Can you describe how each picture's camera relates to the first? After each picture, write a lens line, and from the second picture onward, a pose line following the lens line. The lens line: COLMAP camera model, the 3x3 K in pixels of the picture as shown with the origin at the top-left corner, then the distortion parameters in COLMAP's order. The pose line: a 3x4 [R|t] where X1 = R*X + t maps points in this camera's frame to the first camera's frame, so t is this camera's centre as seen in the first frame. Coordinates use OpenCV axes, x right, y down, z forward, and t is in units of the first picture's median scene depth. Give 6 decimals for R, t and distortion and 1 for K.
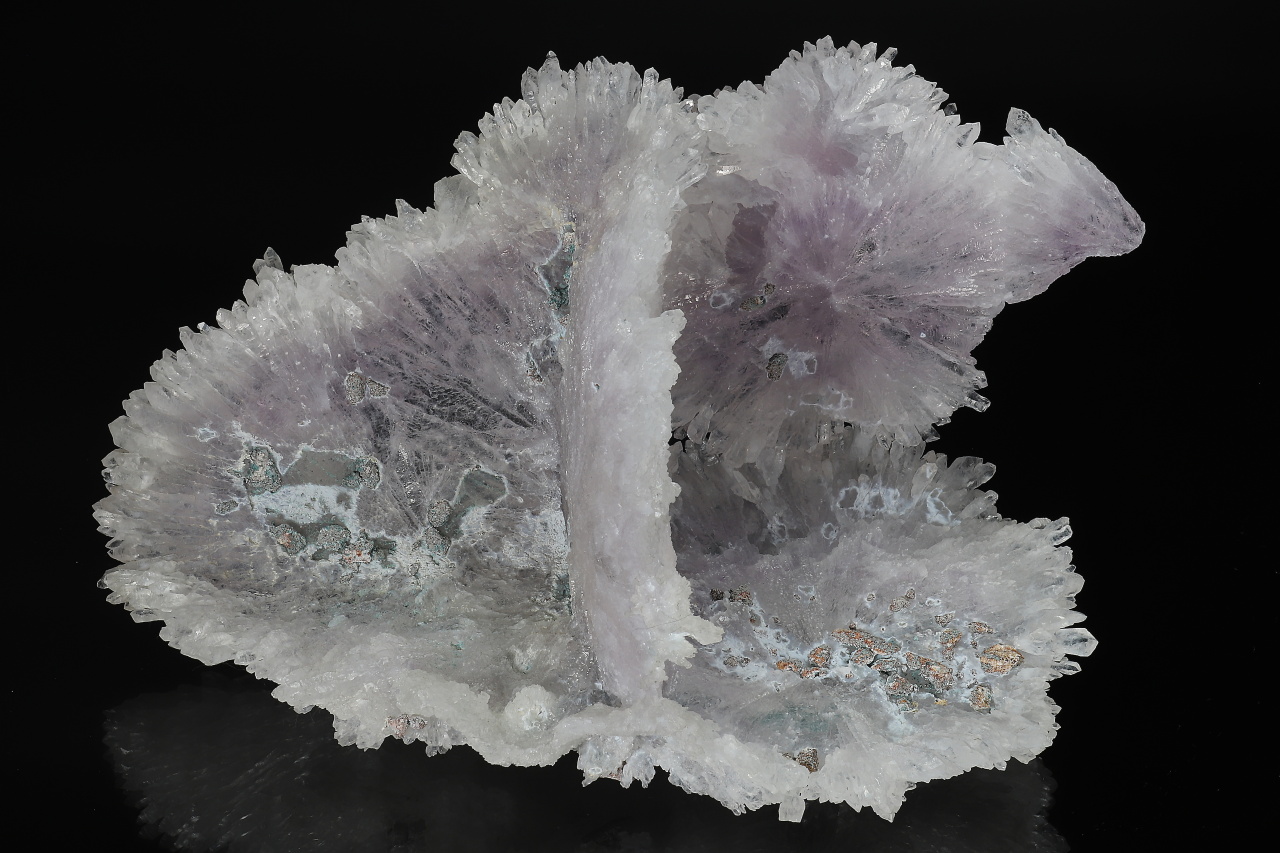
lens RADIAL K [[4180.4, 0, 640.0], [0, 4180.4, 426.5], [0, 0, 1]] dist [0.182055, -4.650853]
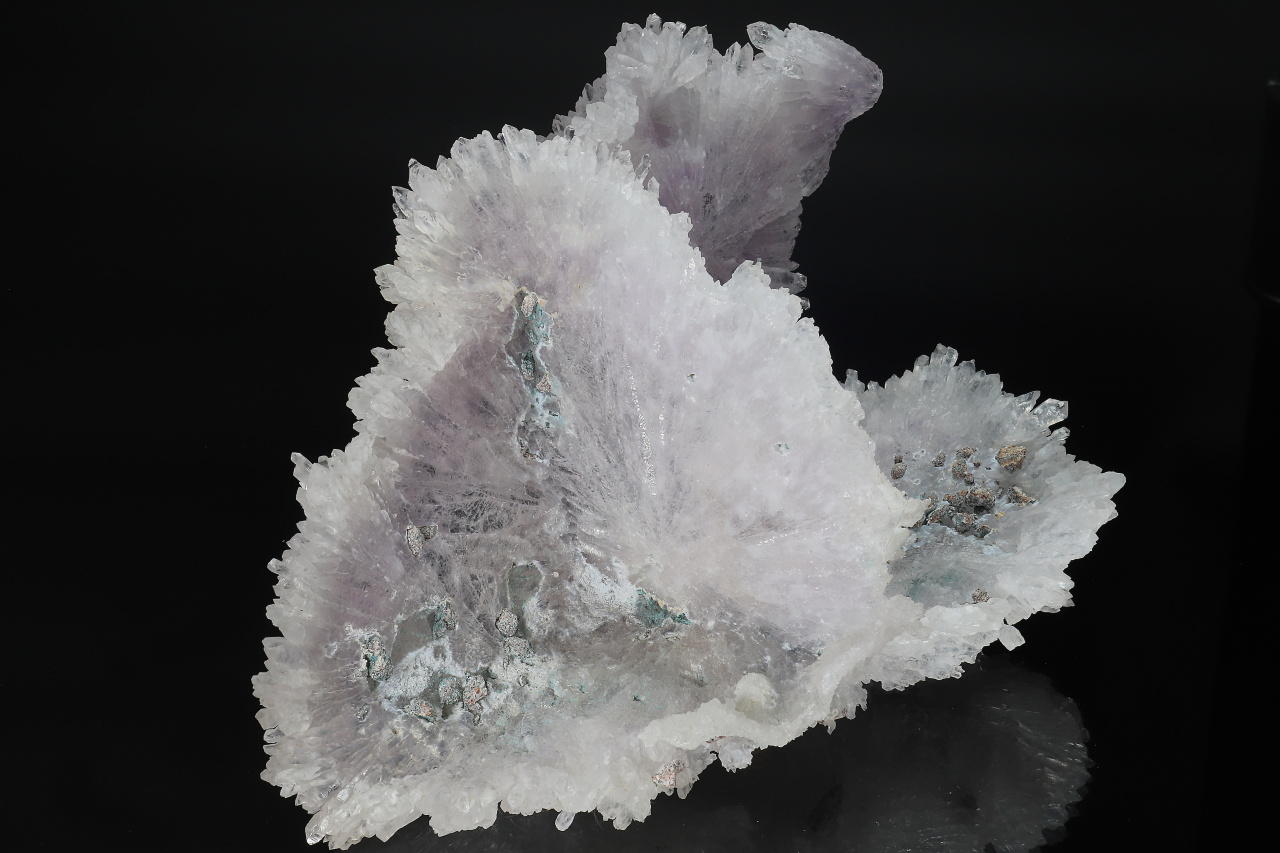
lens RADIAL K [[4180.4, 0, 640.0], [0, 4180.4, 426.5], [0, 0, 1]] dist [0.182055, -4.650853]
pose [[0.720143, -0.461539, 0.518051, -0.536083], [0.514995, 0.855923, 0.046660, -0.051457], [-0.464947, 0.233191, 0.854076, 0.106769]]
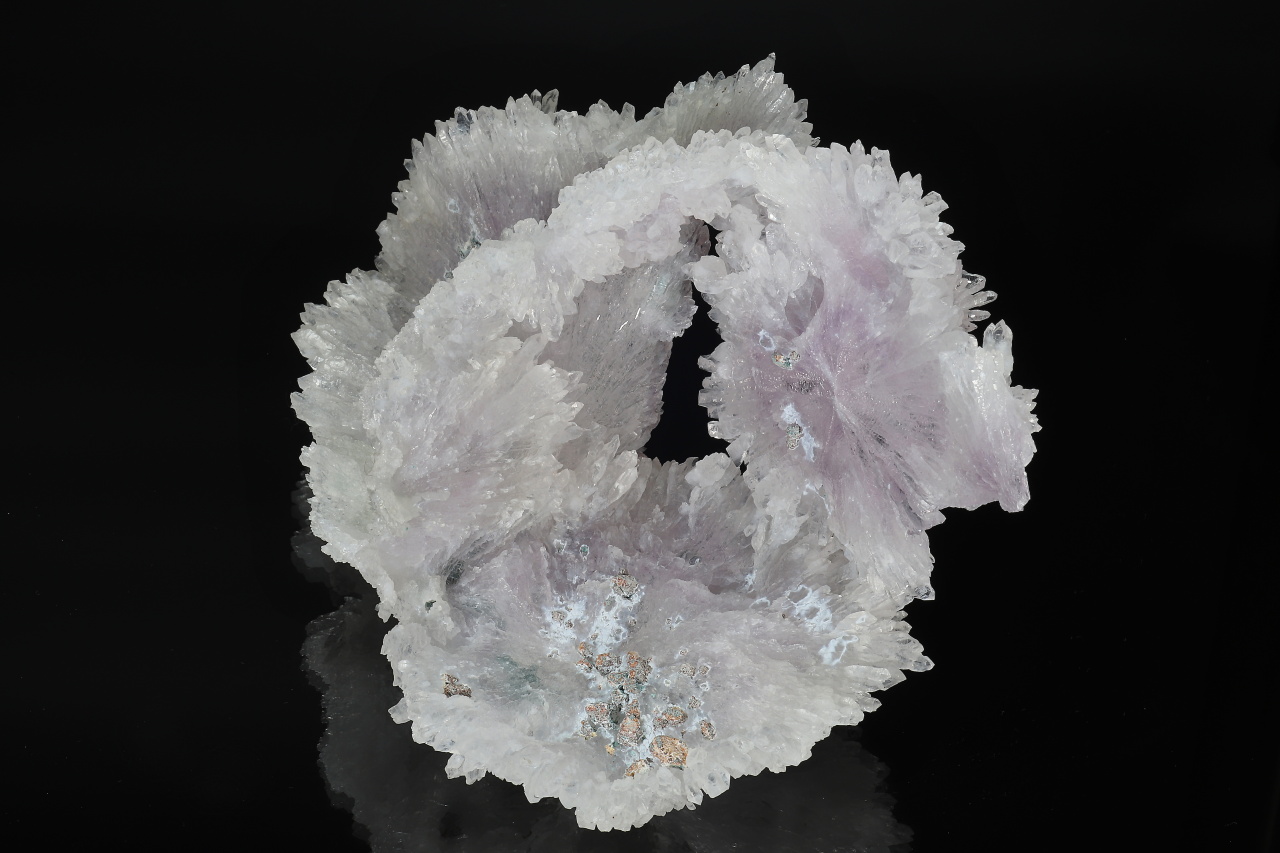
lens RADIAL K [[4180.4, 0, 640.0], [0, 4180.4, 426.5], [0, 0, 1]] dist [0.182055, -4.650853]
pose [[0.498498, 0.515092, -0.697266, 0.733414], [-0.544386, 0.811962, 0.210622, -0.213342], [0.674643, 0.274587, 0.685170, 0.274919]]
